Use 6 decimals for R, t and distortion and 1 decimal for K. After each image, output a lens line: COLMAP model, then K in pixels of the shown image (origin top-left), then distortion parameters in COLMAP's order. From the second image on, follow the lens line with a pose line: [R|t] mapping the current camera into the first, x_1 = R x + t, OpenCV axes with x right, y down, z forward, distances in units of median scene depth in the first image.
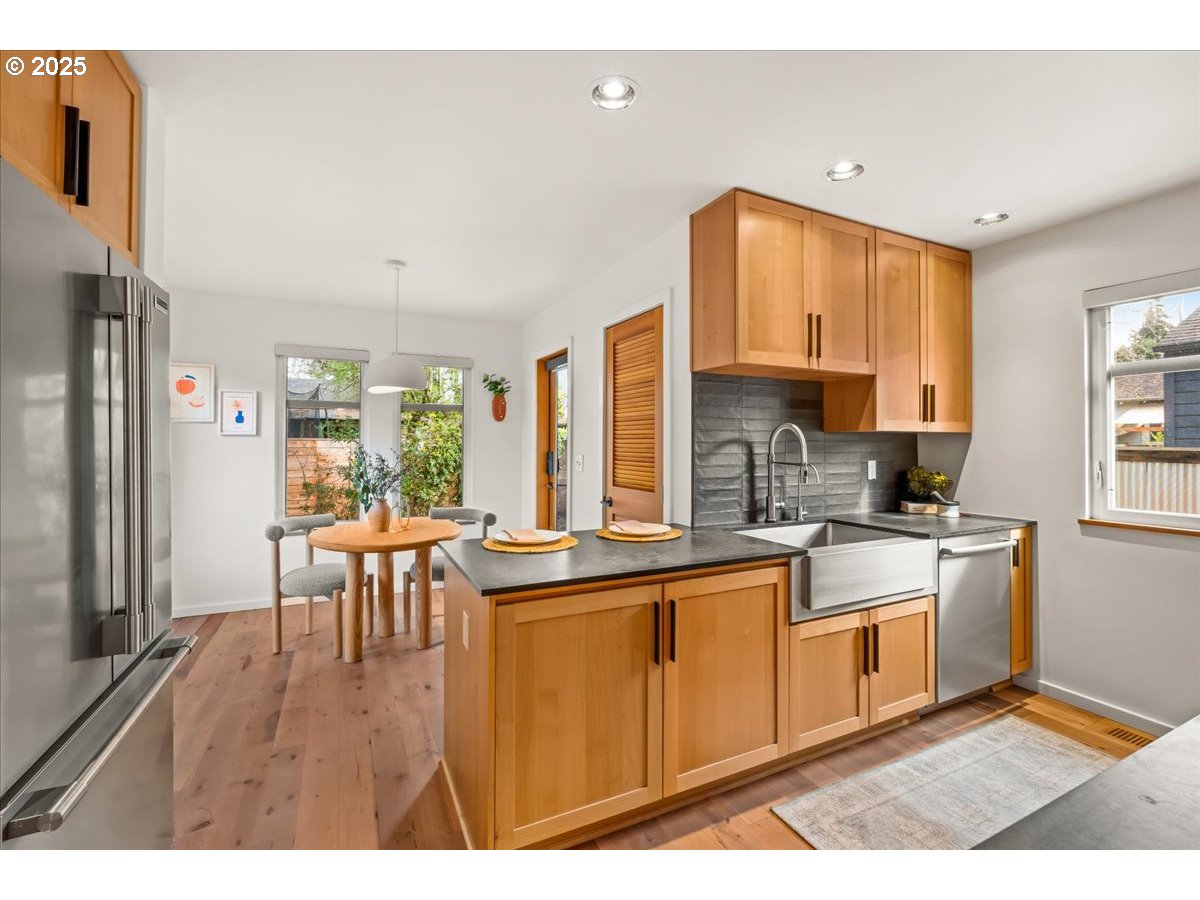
lens RADIAL K [[526.7, 0, 591.5], [0, 526.7, 443.5], [0, 0, 1]] dist [-0.005788, -0.000315]
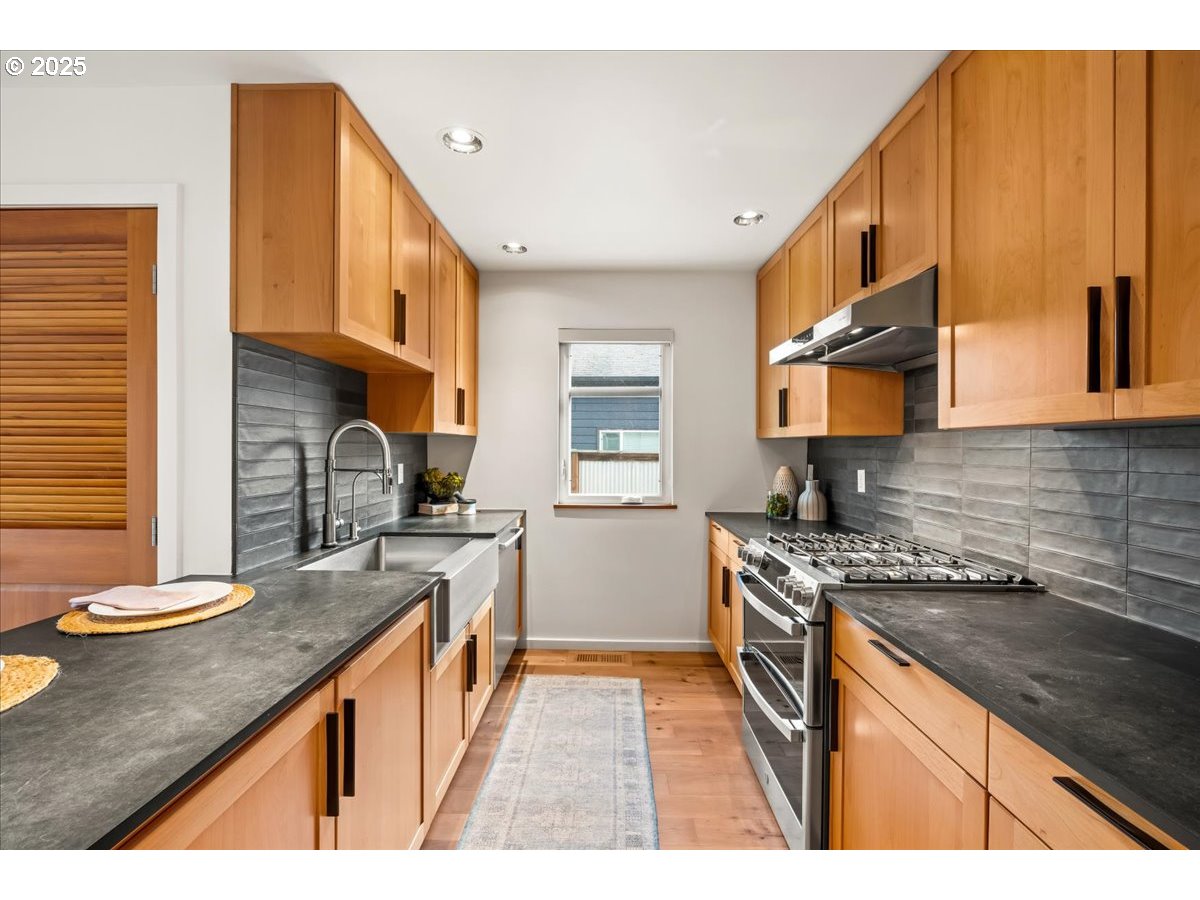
lens RADIAL K [[526.7, 0, 602.1], [0, 526.7, 453.8], [0, 0, 1]] dist [-0.005788, -0.000315]
pose [[0.443024, -0.010611, 0.896447, -0.172805], [-0.002717, 0.999909, 0.013179, 0.001285], [-0.896506, -0.008275, 0.442955, 0.300789]]
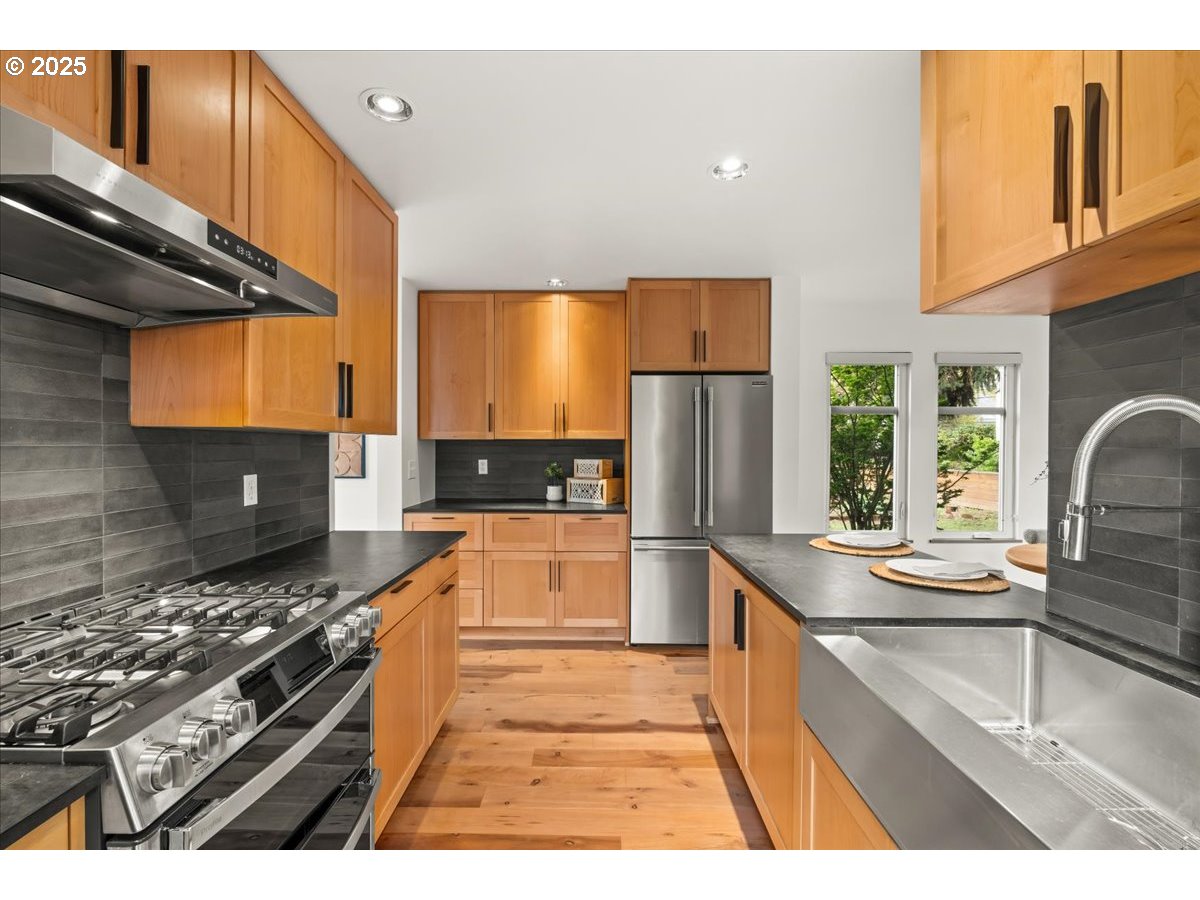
lens RADIAL K [[526.7, 0, 599.5], [0, 526.7, 449.1], [0, 0, 1]] dist [-0.005788, -0.000315]
pose [[-0.429668, 0.003279, -0.902981, 0.841215], [-0.001029, 0.999991, 0.004120, 0.002878], [0.902987, 0.002699, -0.429660, 0.790535]]
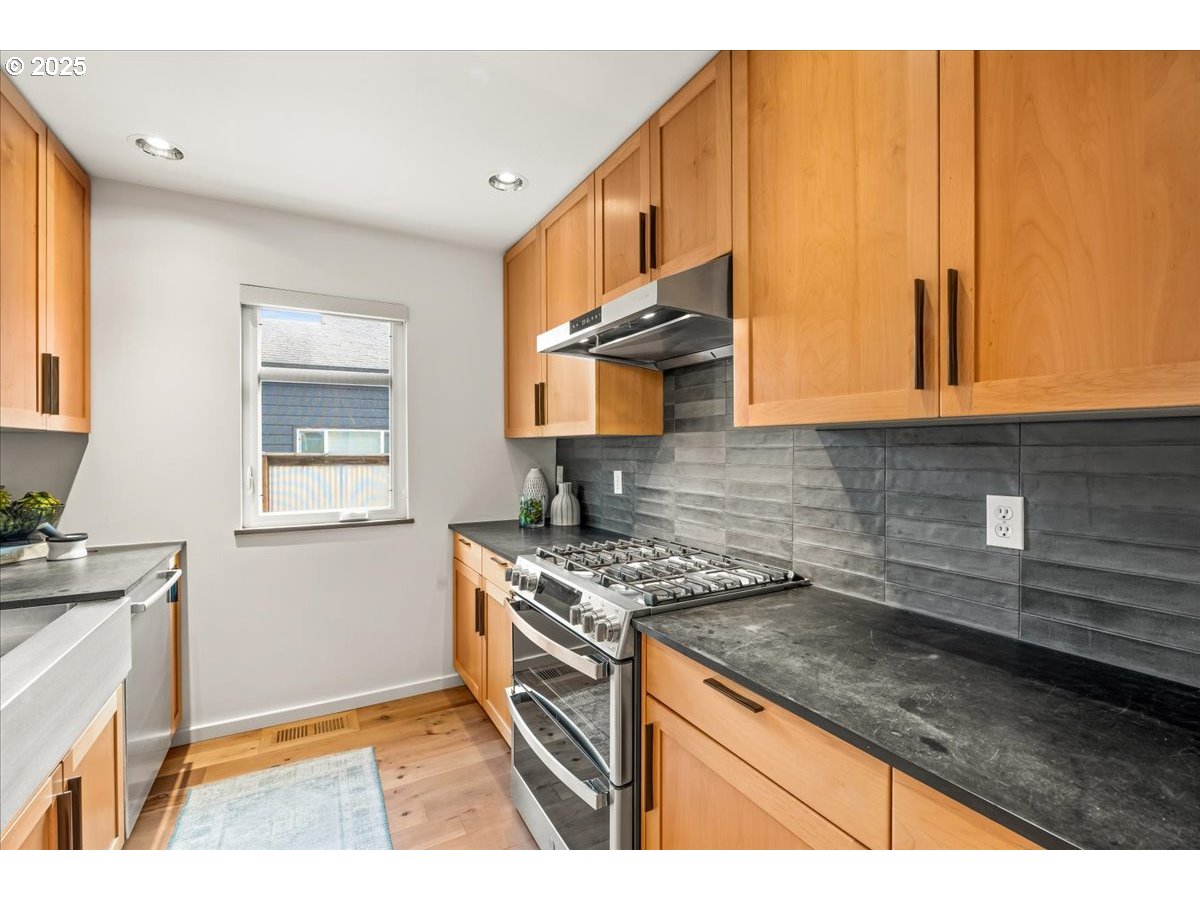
lens RADIAL K [[526.7, 0, 596.8], [0, 526.7, 452.8], [0, 0, 1]] dist [-0.005788, -0.000315]
pose [[-0.060839, -0.009780, 0.998100, -0.026832], [0.003406, 0.999944, 0.010006, 0.000921], [-0.998142, 0.004009, -0.060803, 0.398206]]
